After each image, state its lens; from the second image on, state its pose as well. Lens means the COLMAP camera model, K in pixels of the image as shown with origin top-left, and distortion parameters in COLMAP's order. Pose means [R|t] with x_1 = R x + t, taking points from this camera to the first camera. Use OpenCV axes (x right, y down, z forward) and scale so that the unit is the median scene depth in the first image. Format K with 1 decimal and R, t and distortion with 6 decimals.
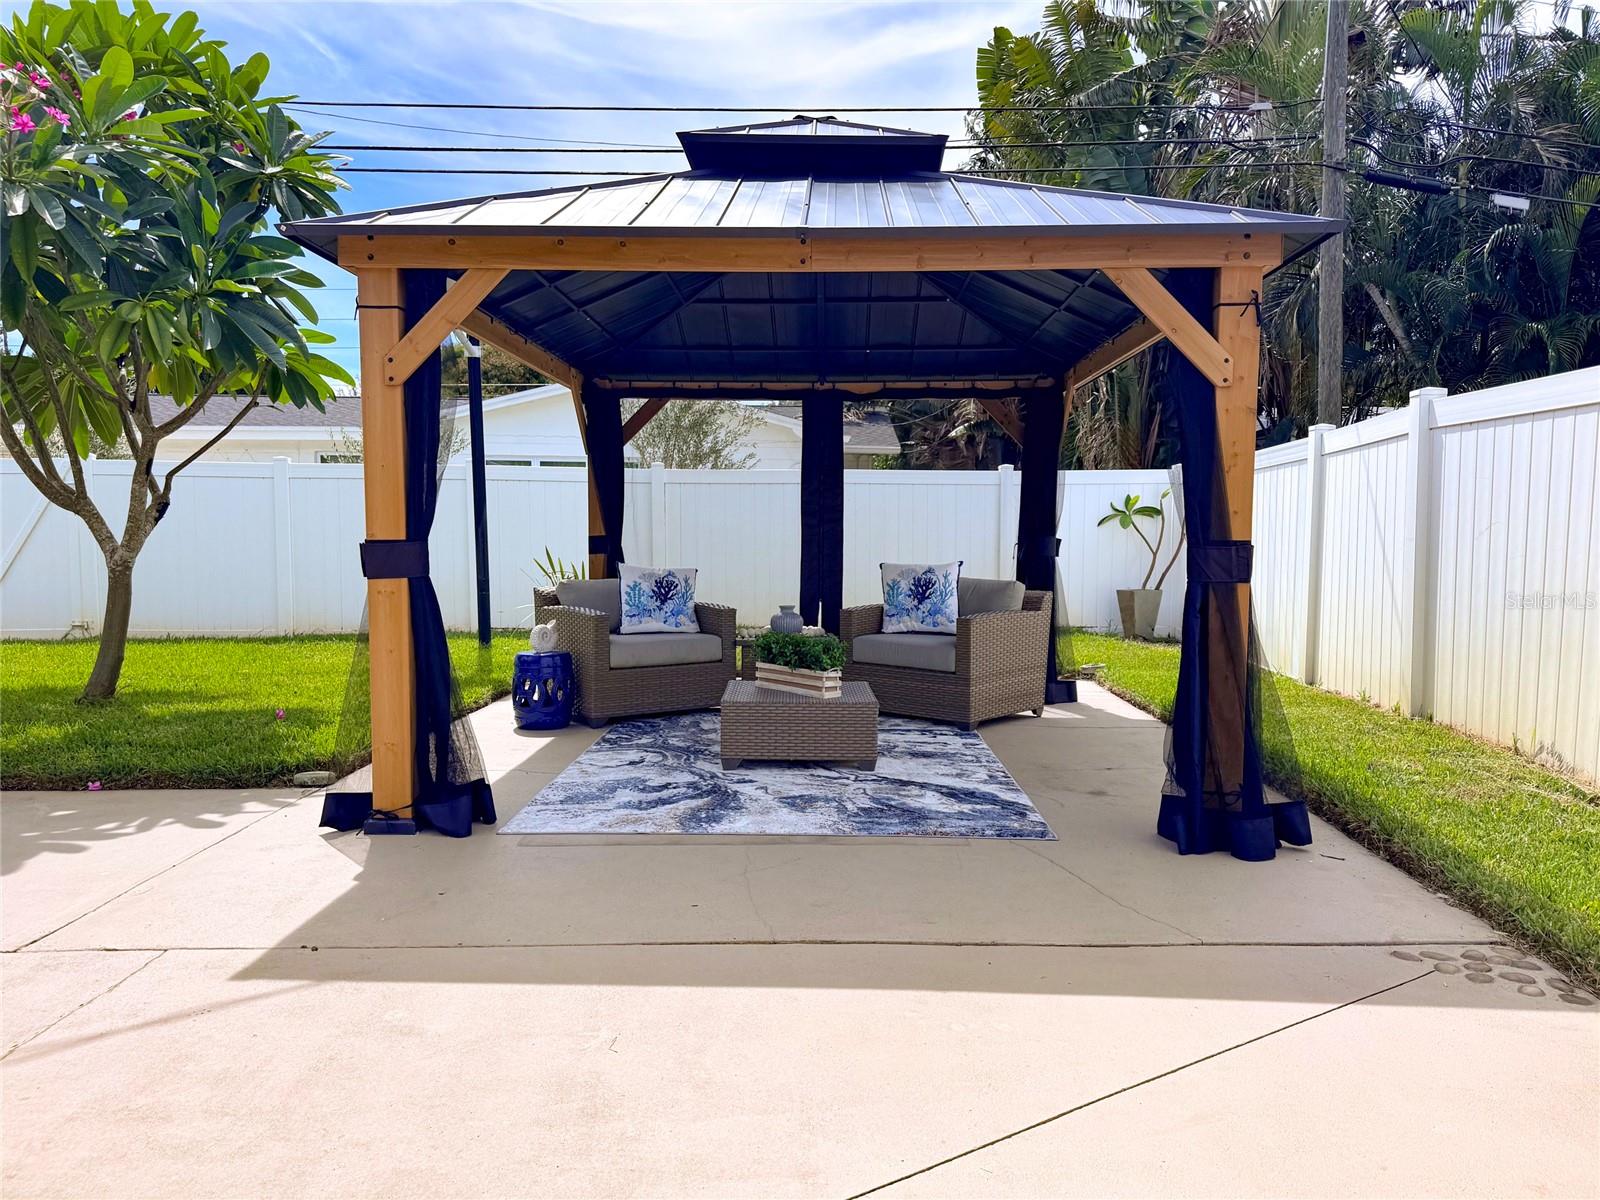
lens RADIAL K [[1129.1, 0, 803.1], [0, 1129.1, 606.9], [0, 0, 1]] dist [0.079977, -0.107754]
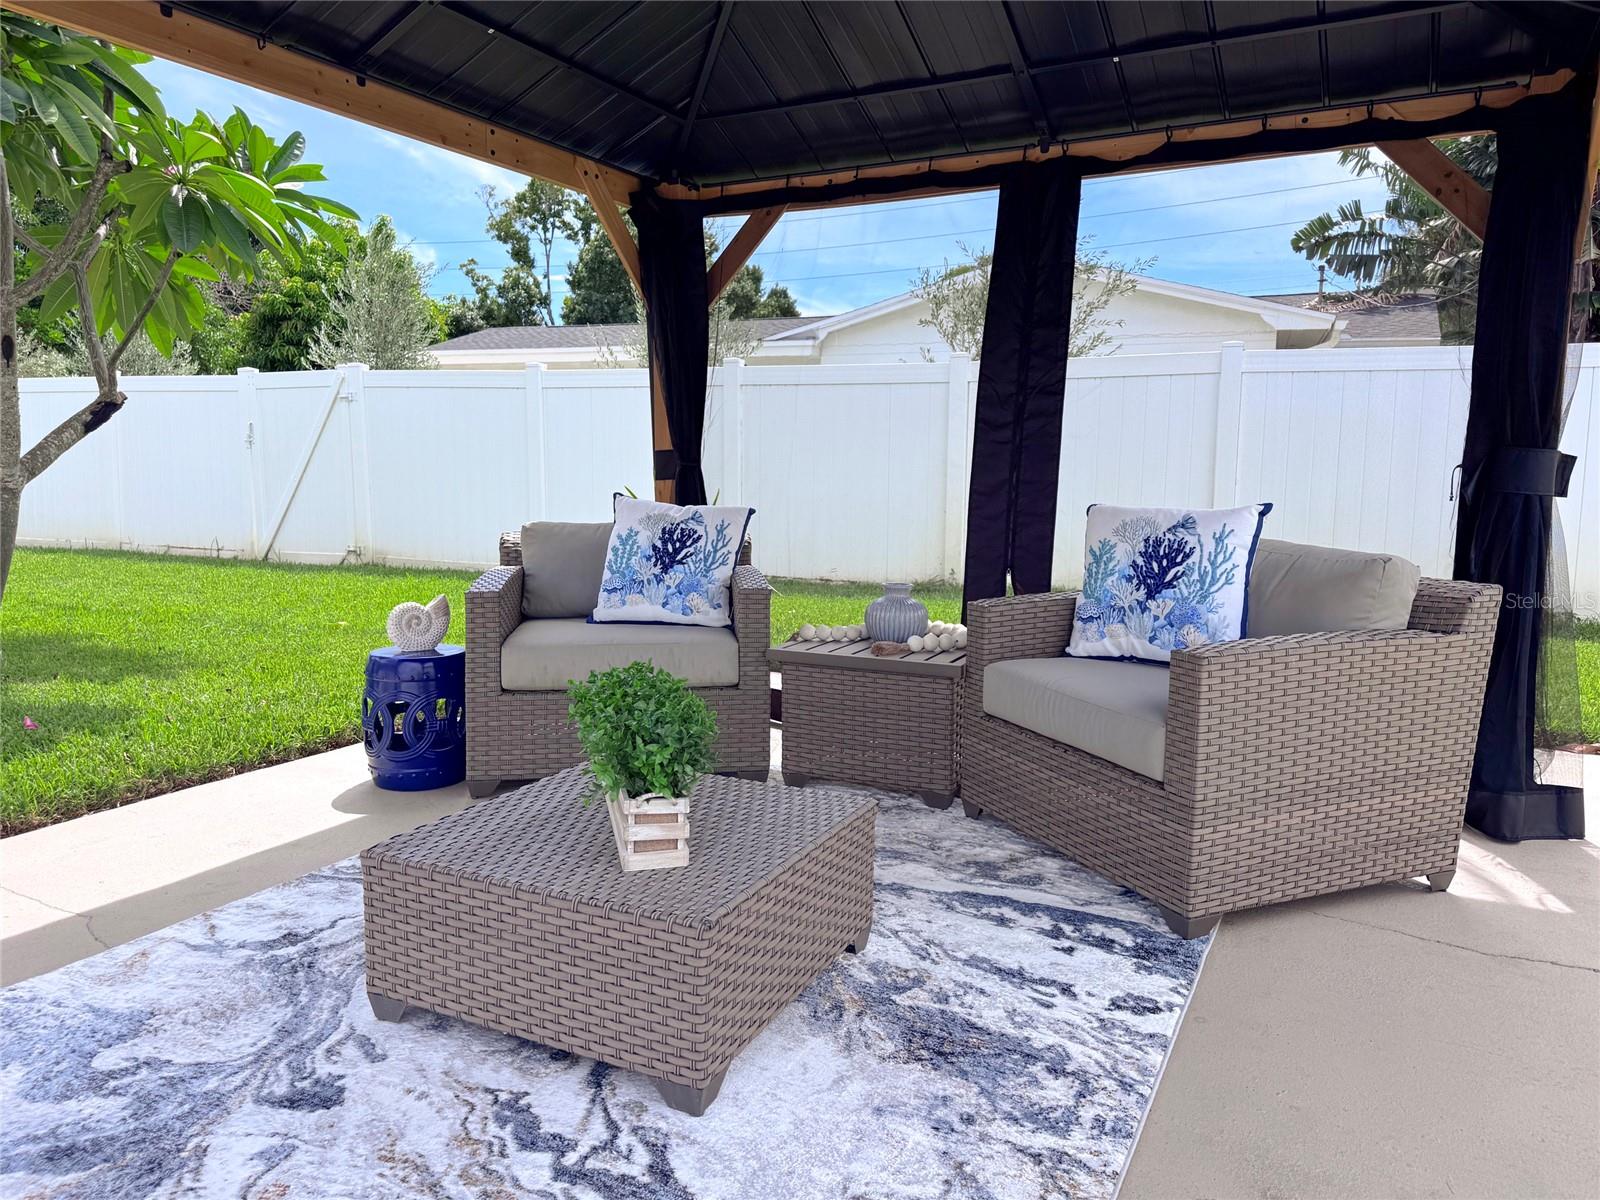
lens RADIAL K [[1129.1, 0, 803.1], [0, 1129.1, 606.9], [0, 0, 1]] dist [0.079977, -0.107754]
pose [[0.894256, 0.061004, -0.443379, 0.180546], [-0.032667, 0.996921, 0.071279, -0.026872], [0.446363, -0.049258, 0.893495, 0.538835]]
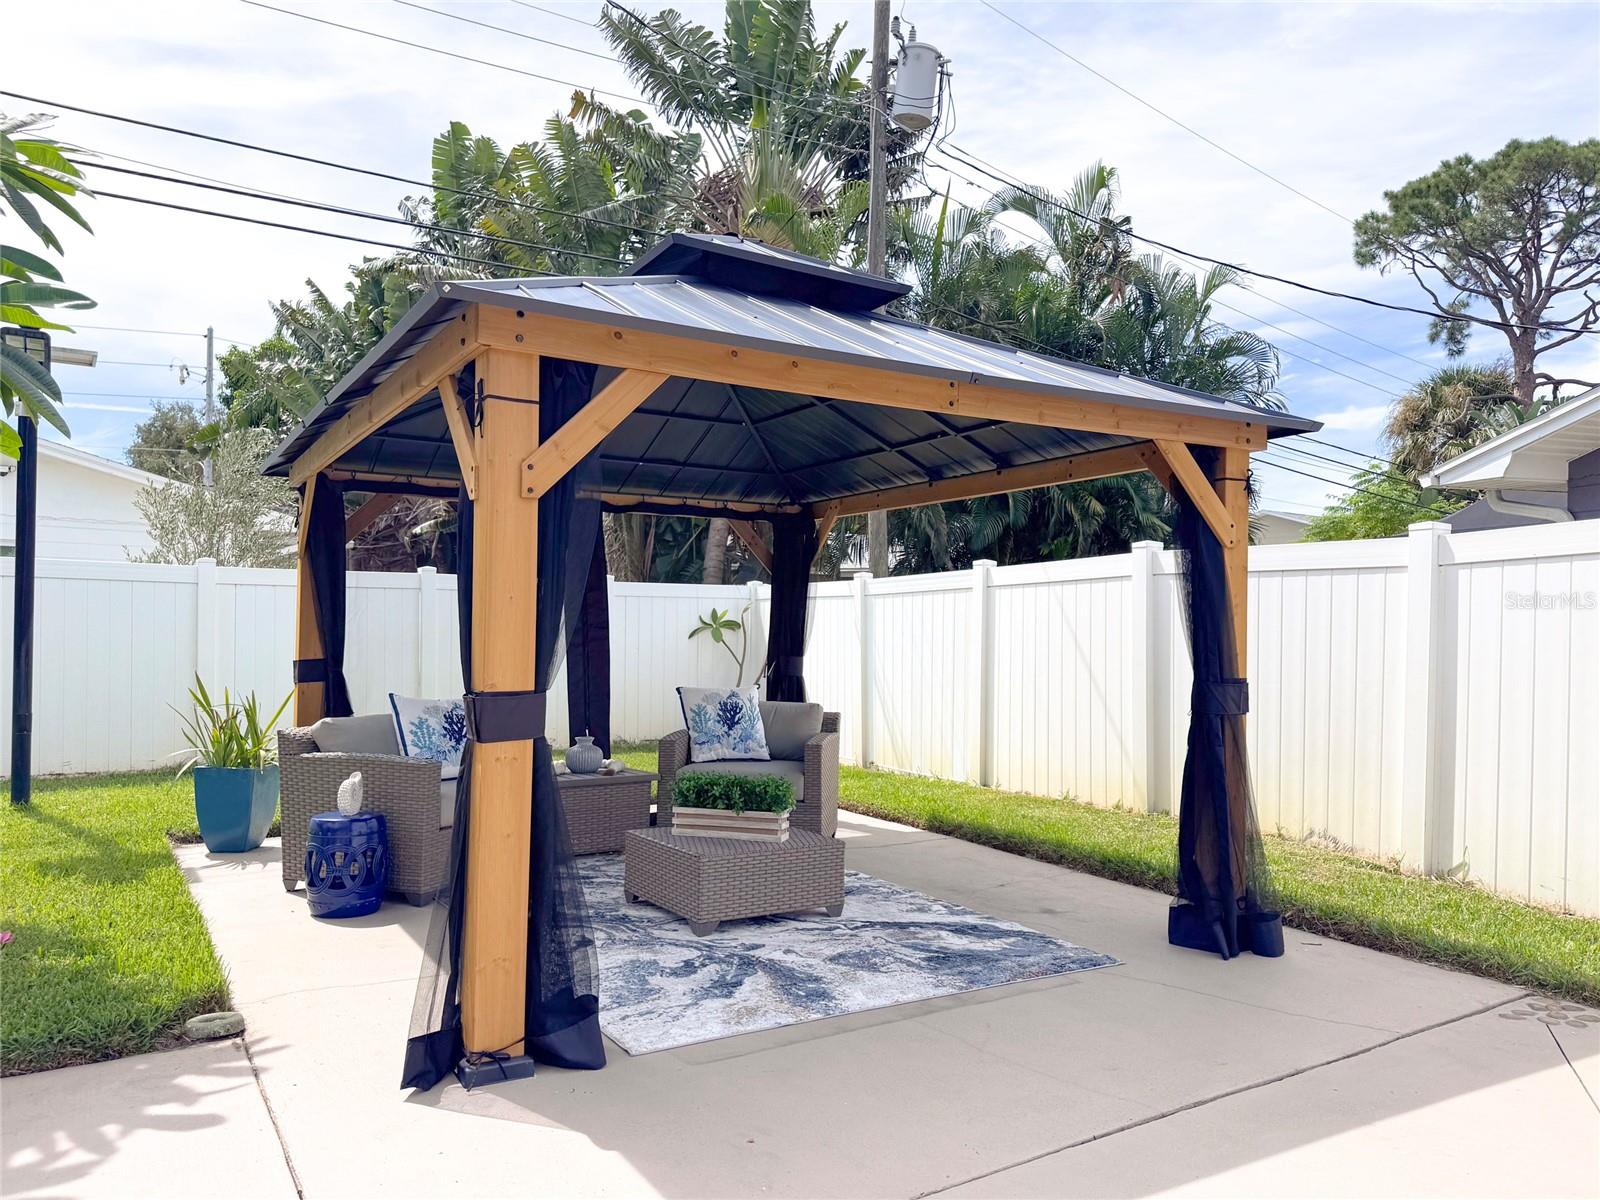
lens RADIAL K [[1155.5, 0, 800.0], [0, 1155.5, 600.0], [0, 0, 1]] dist [0.077910, -0.093672]
pose [[0.846456, 0.020353, 0.532069, -0.372904], [0.027930, 0.996196, -0.082541, -0.029932], [-0.531725, 0.084728, 0.842668, 0.130611]]
